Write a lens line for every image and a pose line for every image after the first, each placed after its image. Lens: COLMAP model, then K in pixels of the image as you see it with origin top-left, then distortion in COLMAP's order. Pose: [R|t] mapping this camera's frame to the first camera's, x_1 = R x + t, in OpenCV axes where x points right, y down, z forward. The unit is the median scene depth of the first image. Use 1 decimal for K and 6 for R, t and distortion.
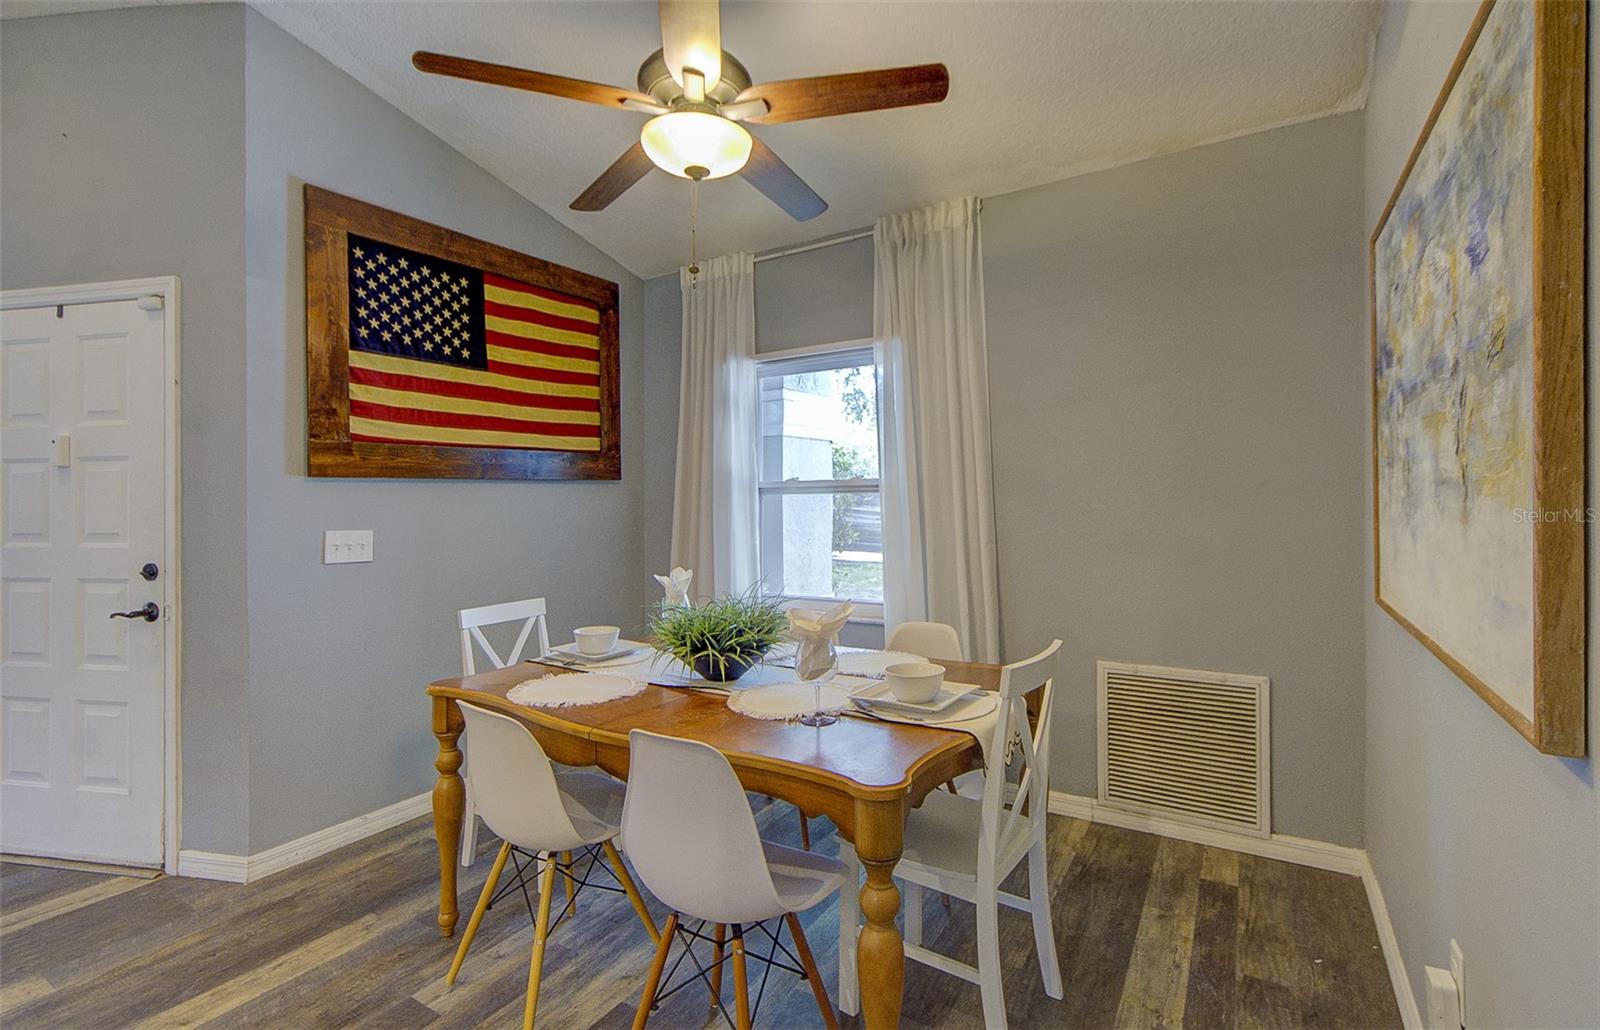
lens RADIAL K [[710.2, 0, 844.1], [0, 710.2, 489.8], [0, 0, 1]] dist [0.000196, -0.000005]
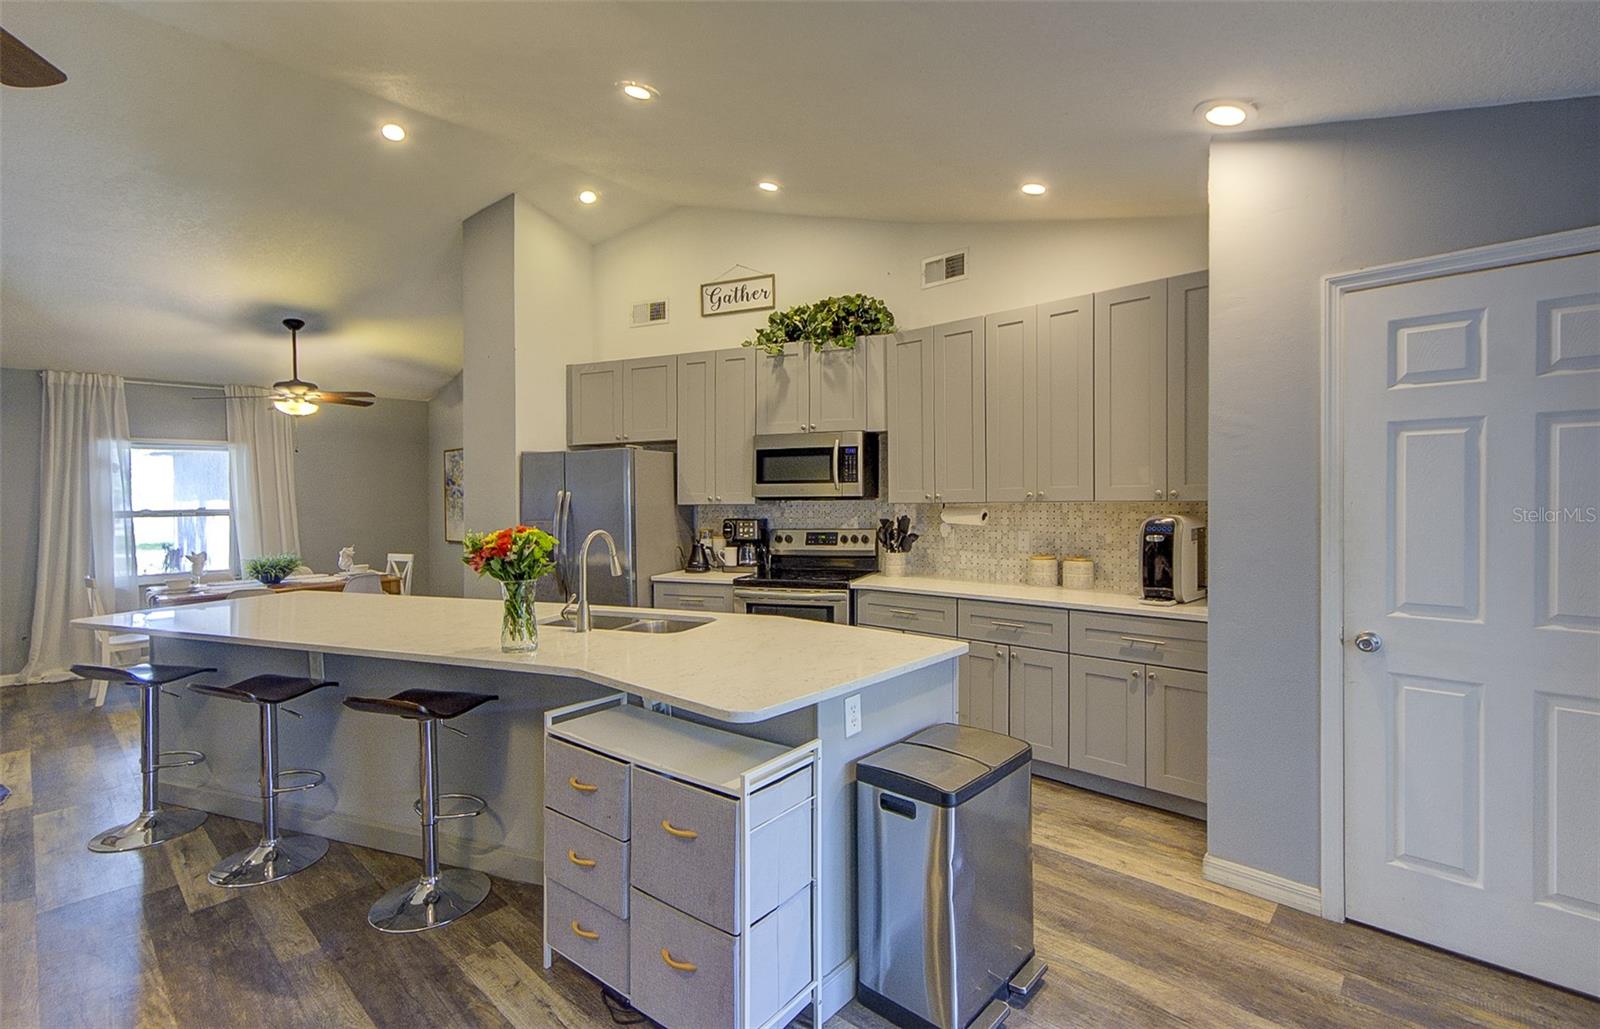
lens RADIAL K [[708.1, 0, 841.4], [0, 708.1, 523.0], [0, 0, 1]] dist [-0.013600, -0.000385]
pose [[0.179113, -0.027189, 0.983453, -1.785937], [-0.000853, 0.999613, 0.027791, -0.038188], [-0.983828, -0.005816, 0.179021, -1.210428]]
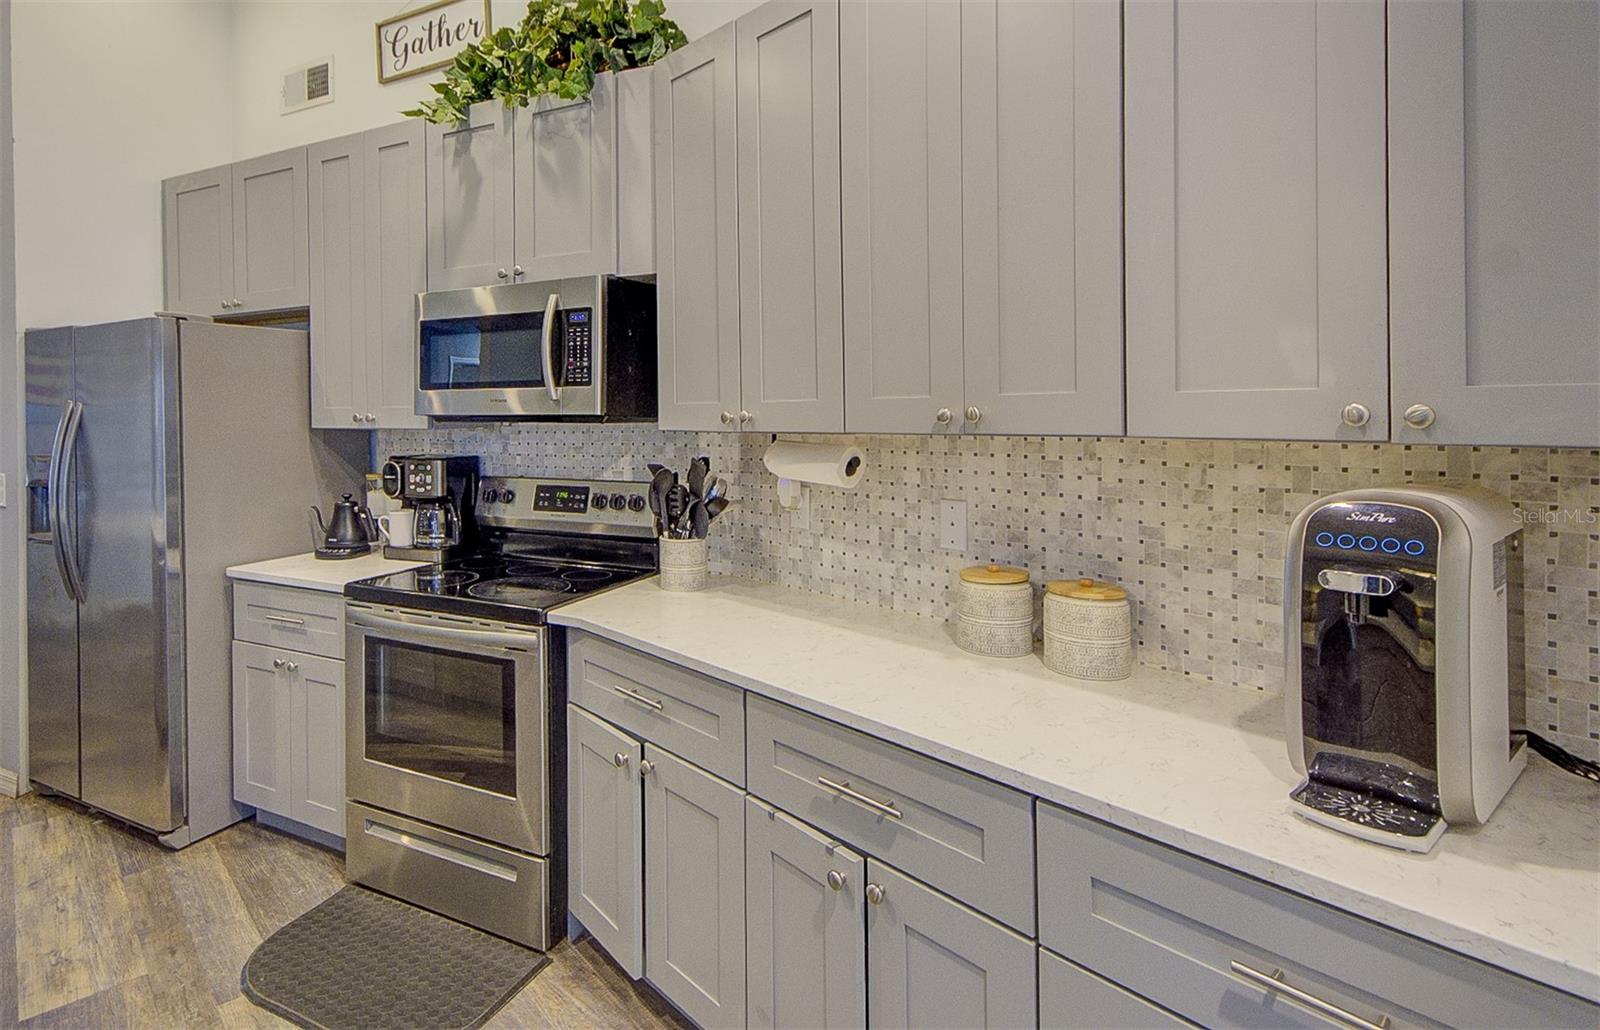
lens RADIAL K [[858.6, 0, 703.0], [0, 858.6, 413.2], [0, 0, 1]] dist [0.024095, -0.000058]
pose [[0.327514, 0.005202, 0.944832, -1.065115], [-0.006054, 0.999976, -0.003408, -0.052974], [-0.944827, -0.004604, 0.327537, -1.353969]]
